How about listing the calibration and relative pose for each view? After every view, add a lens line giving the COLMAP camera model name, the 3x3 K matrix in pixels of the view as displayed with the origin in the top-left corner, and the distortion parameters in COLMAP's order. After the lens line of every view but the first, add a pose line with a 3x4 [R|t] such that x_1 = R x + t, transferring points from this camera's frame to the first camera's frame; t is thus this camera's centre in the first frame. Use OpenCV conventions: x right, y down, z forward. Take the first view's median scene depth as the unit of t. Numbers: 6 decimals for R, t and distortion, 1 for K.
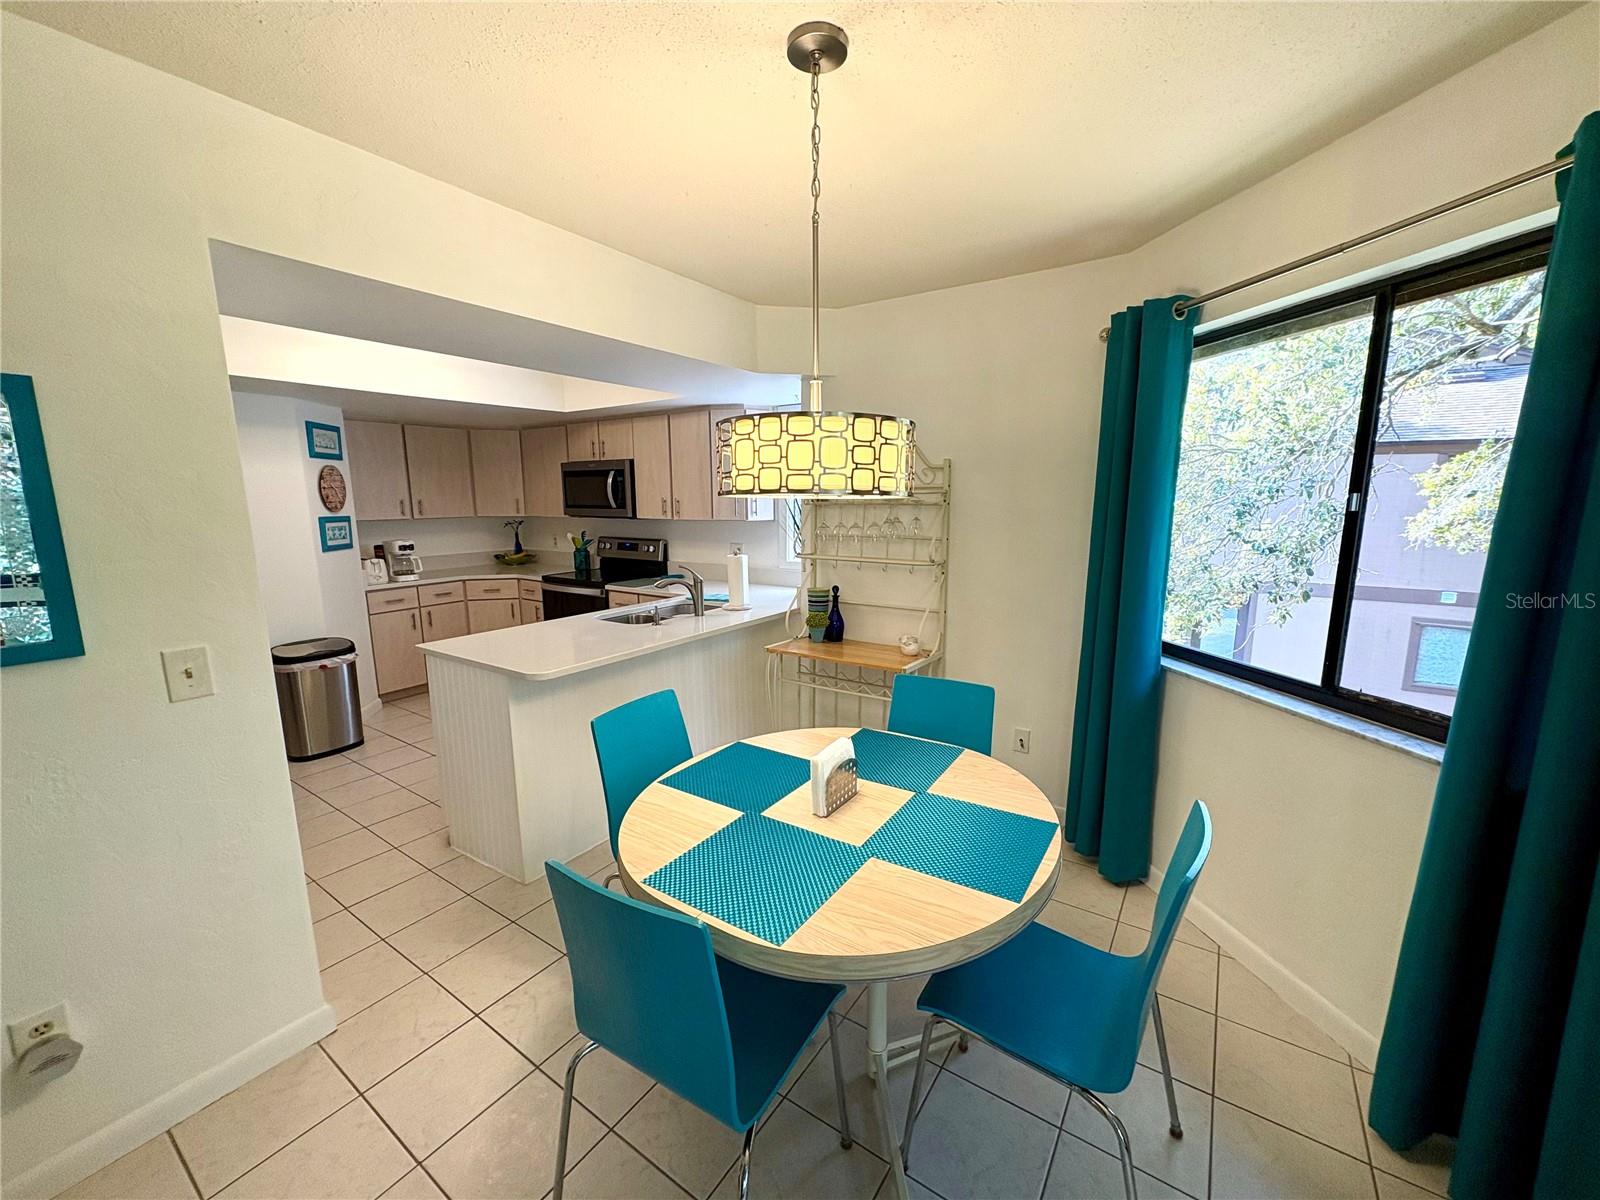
lens RADIAL K [[630.8, 0, 800.0], [0, 630.8, 600.0], [0, 0, 1]] dist [0.001012, 0.000110]
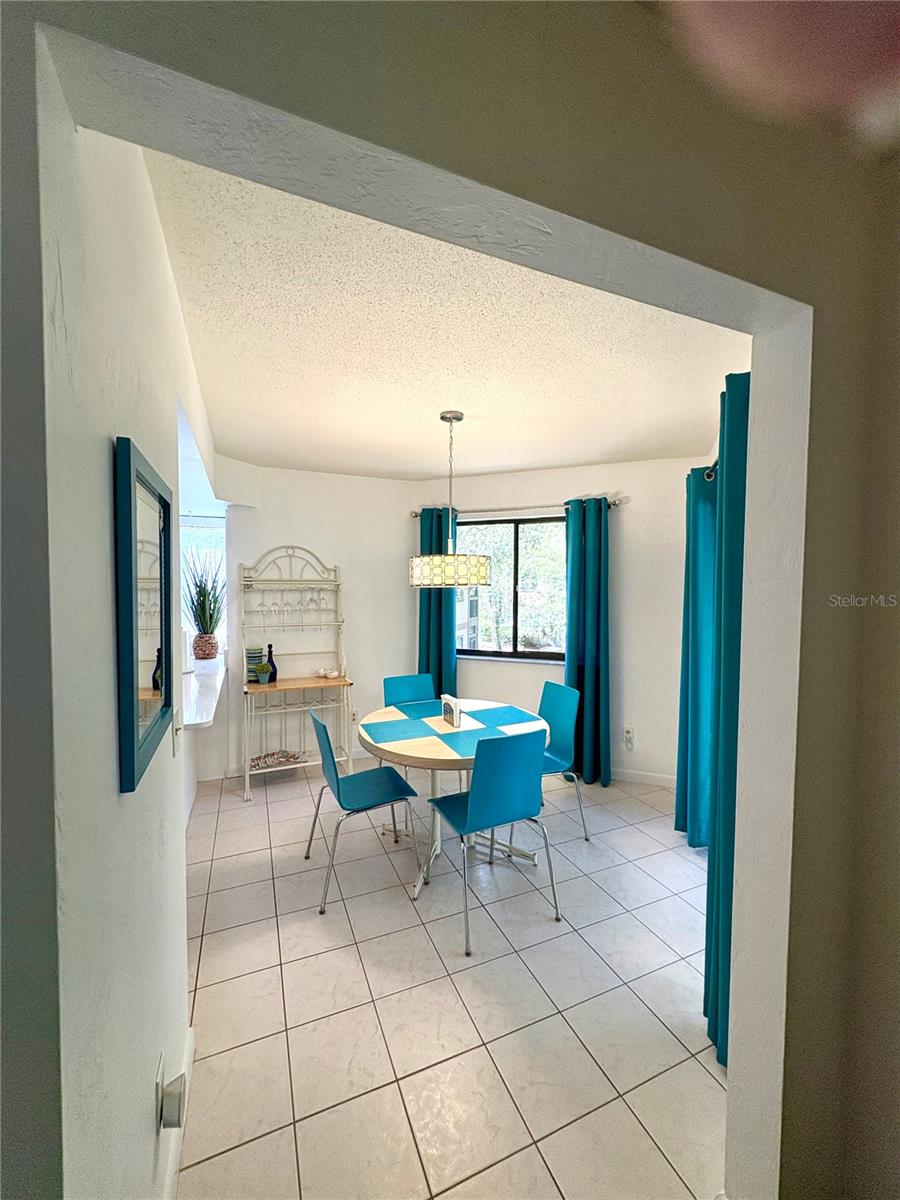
lens RADIAL K [[473.1, 0, 450.0], [0, 473.1, 600.0], [0, 0, 1]] dist [0.001012, 0.000110]
pose [[0.543456, -0.022511, 0.839136, -0.705605], [0.131331, 0.989611, -0.058507, -0.004909], [-0.829100, 0.142000, 0.540767, 0.024271]]
